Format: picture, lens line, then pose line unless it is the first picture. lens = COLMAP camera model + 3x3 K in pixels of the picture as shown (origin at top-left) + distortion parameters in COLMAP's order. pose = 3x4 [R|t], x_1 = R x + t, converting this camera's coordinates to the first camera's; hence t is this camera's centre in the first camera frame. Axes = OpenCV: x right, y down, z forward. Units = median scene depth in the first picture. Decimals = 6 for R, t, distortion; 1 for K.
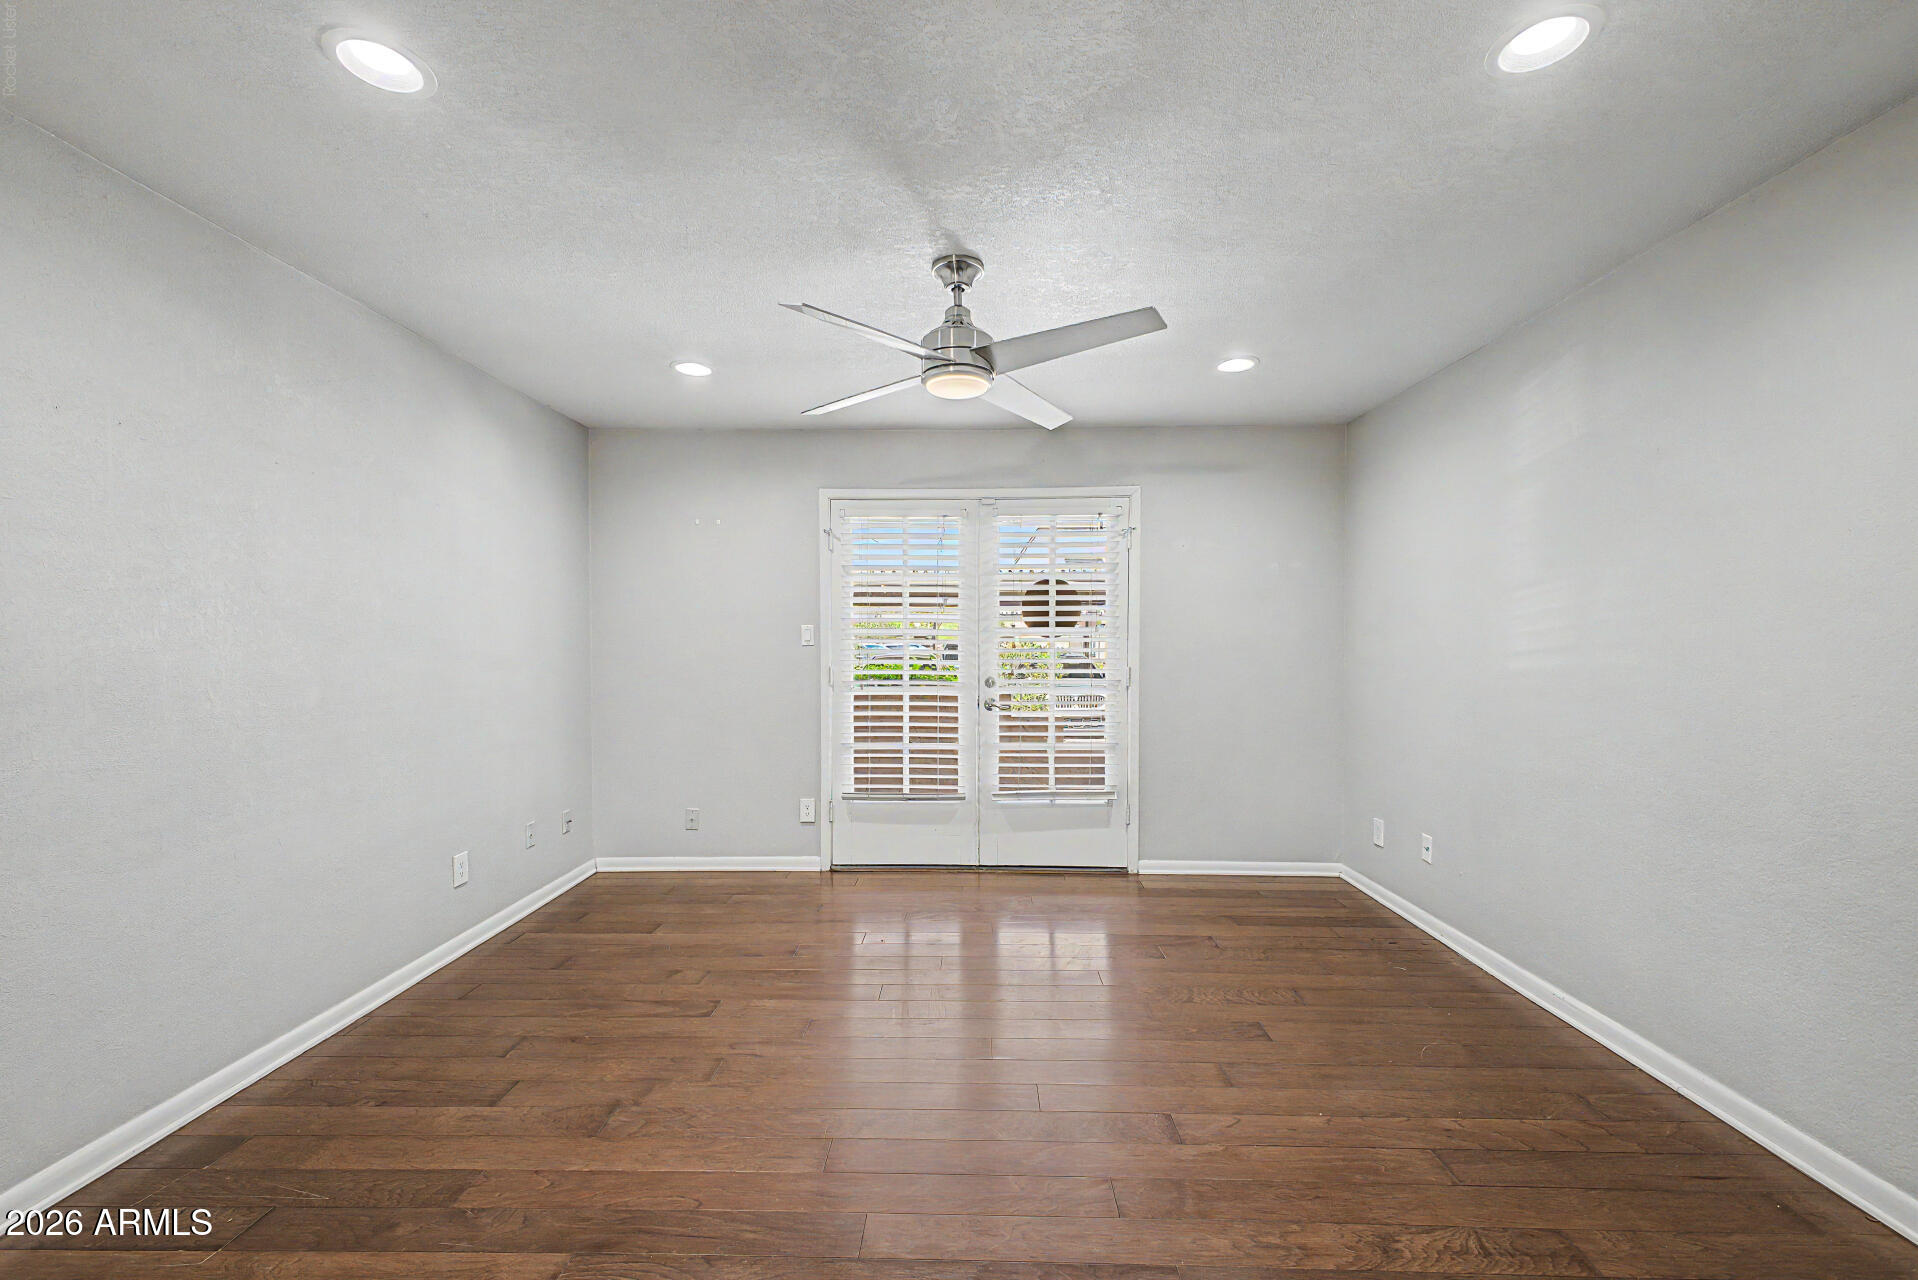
lens RADIAL K [[777.1, 0, 961.0], [0, 777.1, 640.7], [0, 0, 1]] dist [0.072518, -0.001375]
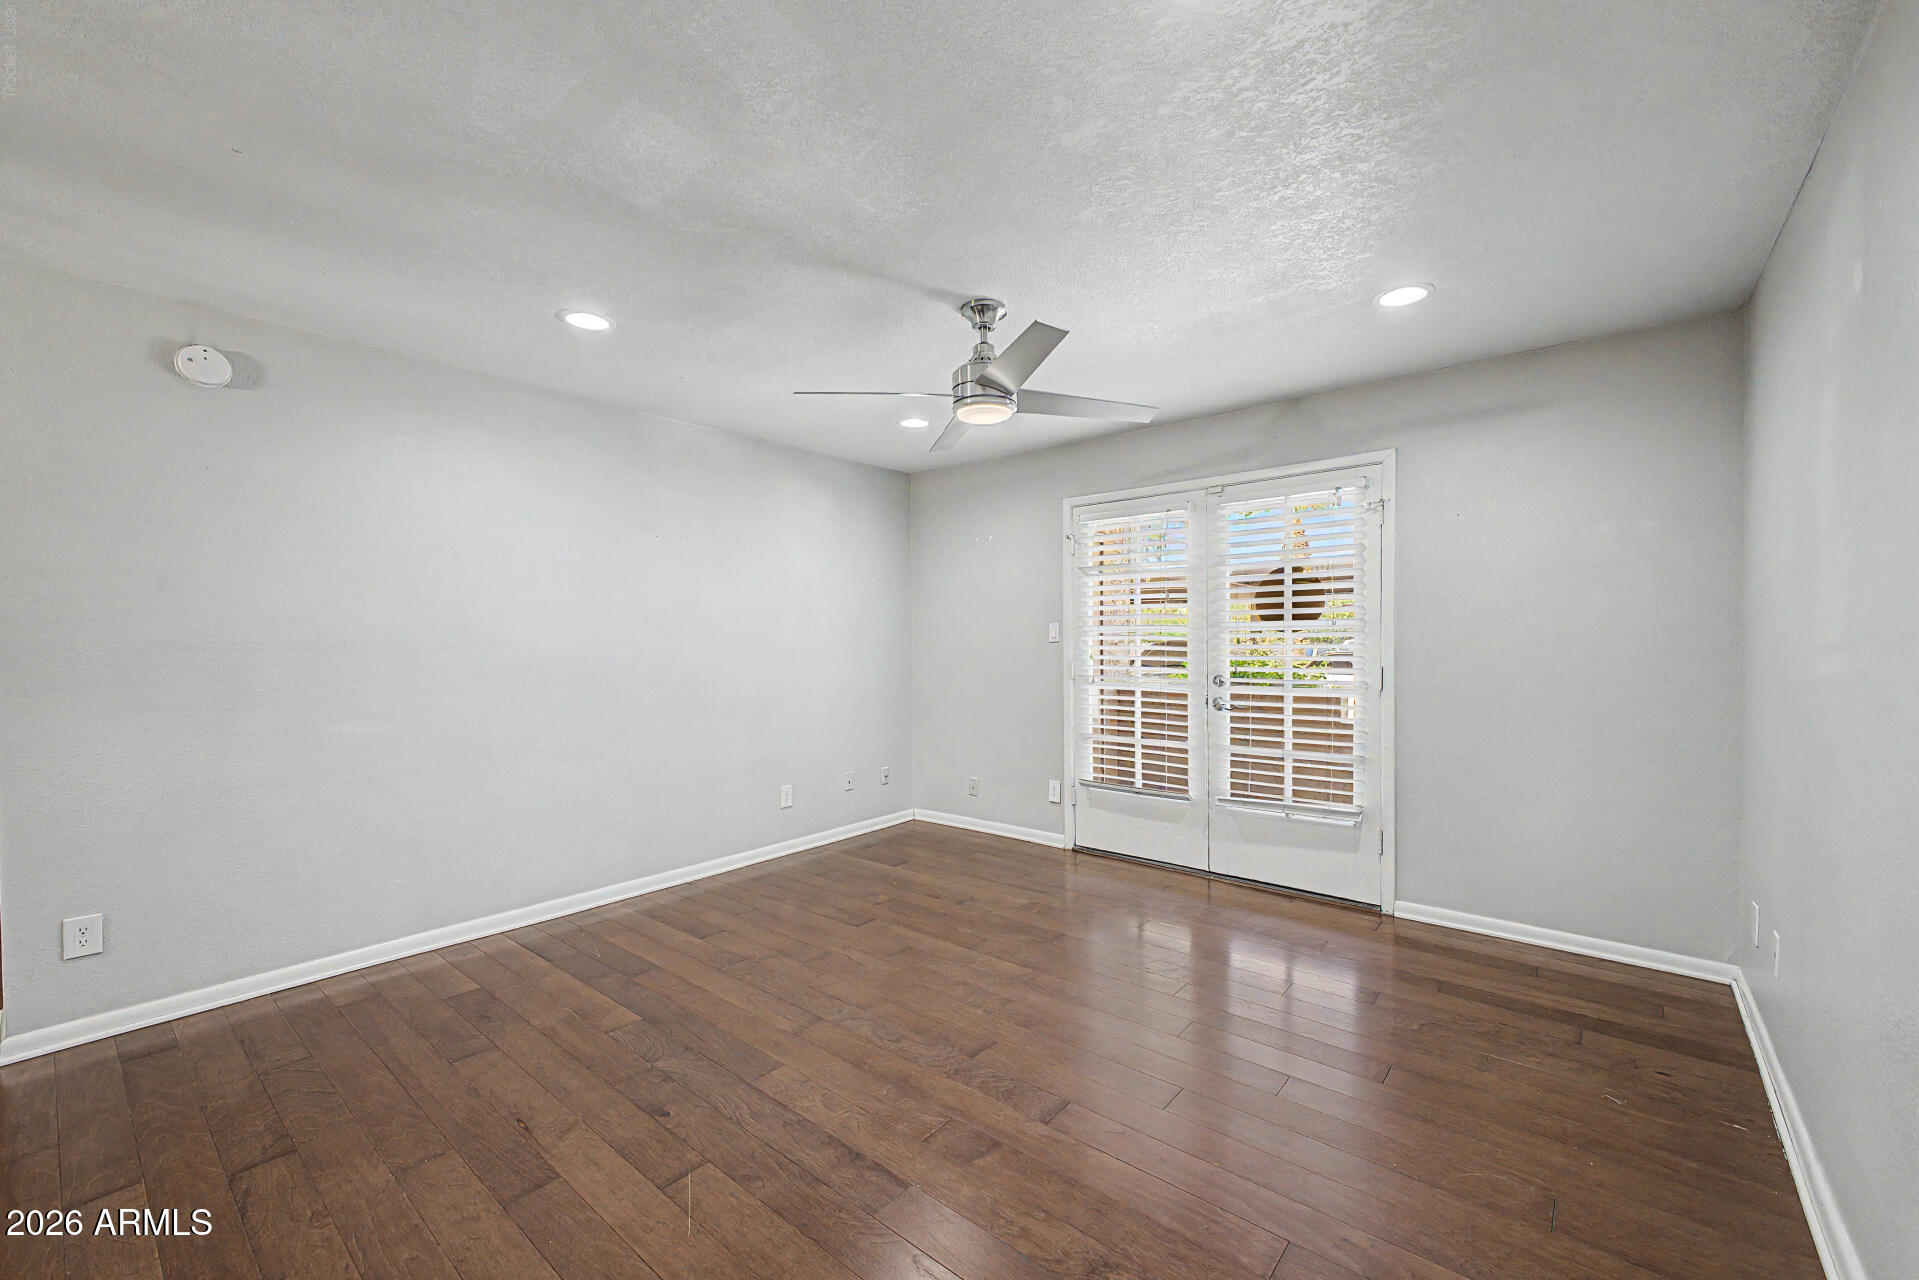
lens RADIAL K [[777.5, 0, 961.5], [0, 777.5, 630.7], [0, 0, 1]] dist [0.072518, -0.001375]
pose [[0.790669, -0.013816, -0.612088, 0.377767], [0.007843, 0.999892, -0.012439, 0.002528], [0.612194, 0.005035, 0.790692, 0.050616]]
